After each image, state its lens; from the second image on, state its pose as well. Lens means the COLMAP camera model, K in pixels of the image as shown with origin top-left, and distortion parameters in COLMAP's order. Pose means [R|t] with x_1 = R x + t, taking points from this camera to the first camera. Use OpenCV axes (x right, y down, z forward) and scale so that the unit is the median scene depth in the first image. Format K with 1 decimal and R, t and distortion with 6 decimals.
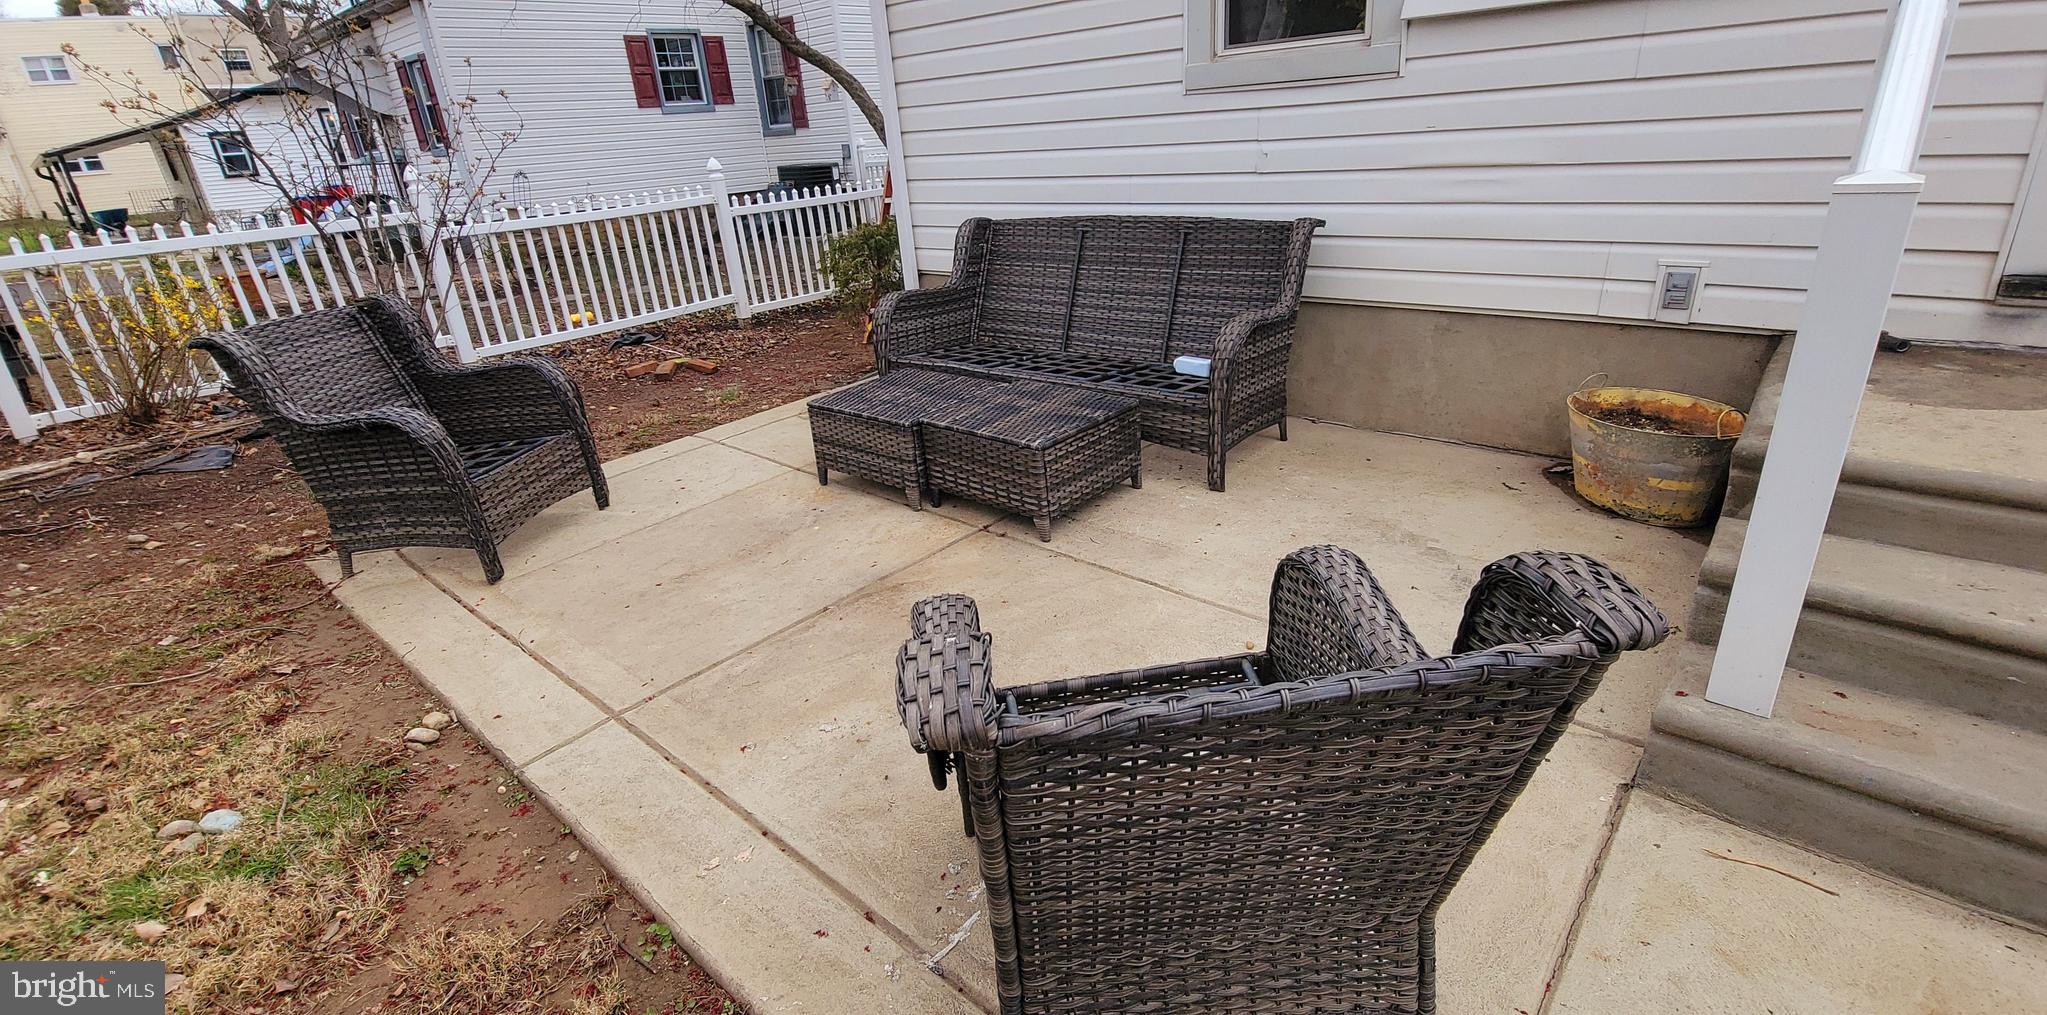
lens RADIAL K [[909.6, 0, 1021.6], [0, 909.6, 498.7], [0, 0, 1]] dist [-0.004173, -0.000132]
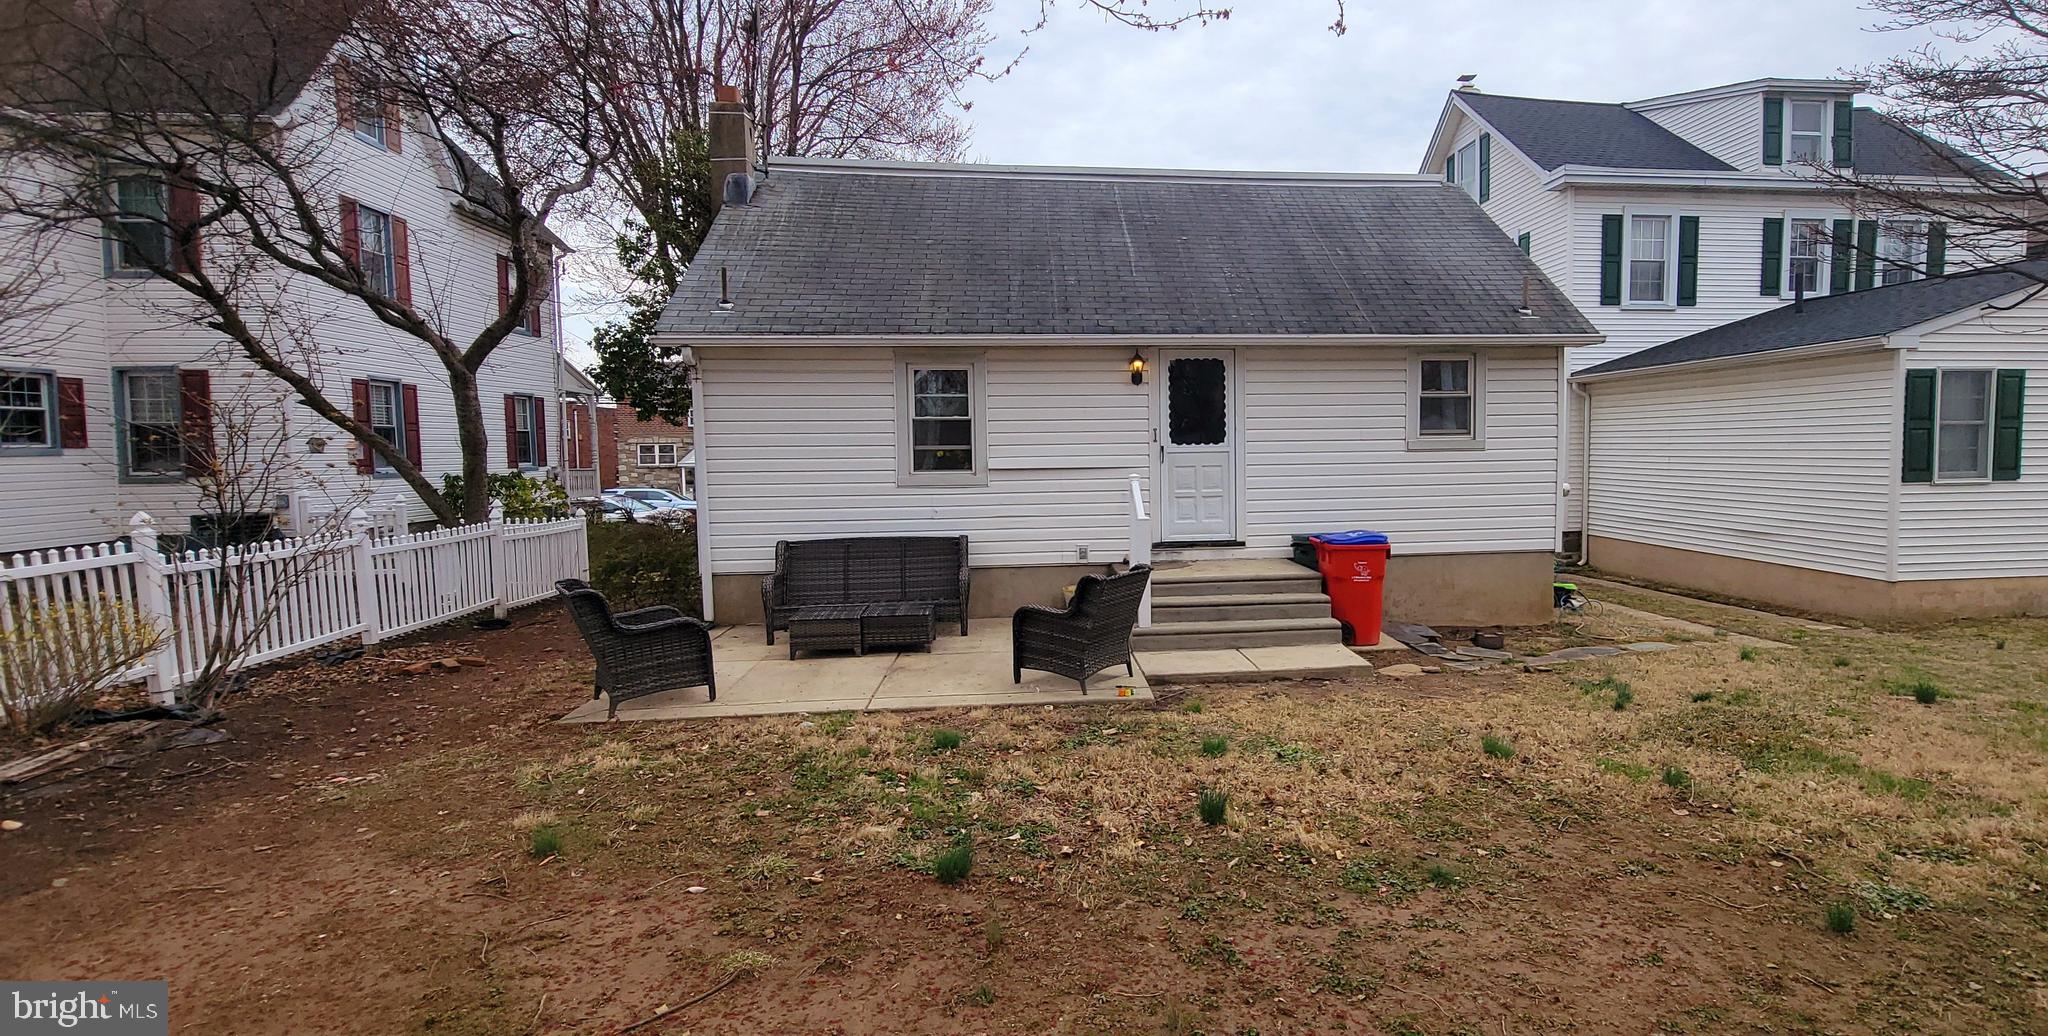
lens RADIAL K [[910.0, 0, 1028.0], [0, 910.0, 519.3], [0, 0, 1]] dist [-0.004173, -0.000132]
pose [[0.738495, 0.003842, 0.674248, -0.467221], [0.227978, 0.939666, -0.255056, 0.127273], [-0.634548, 0.342071, 0.693063, -0.335778]]
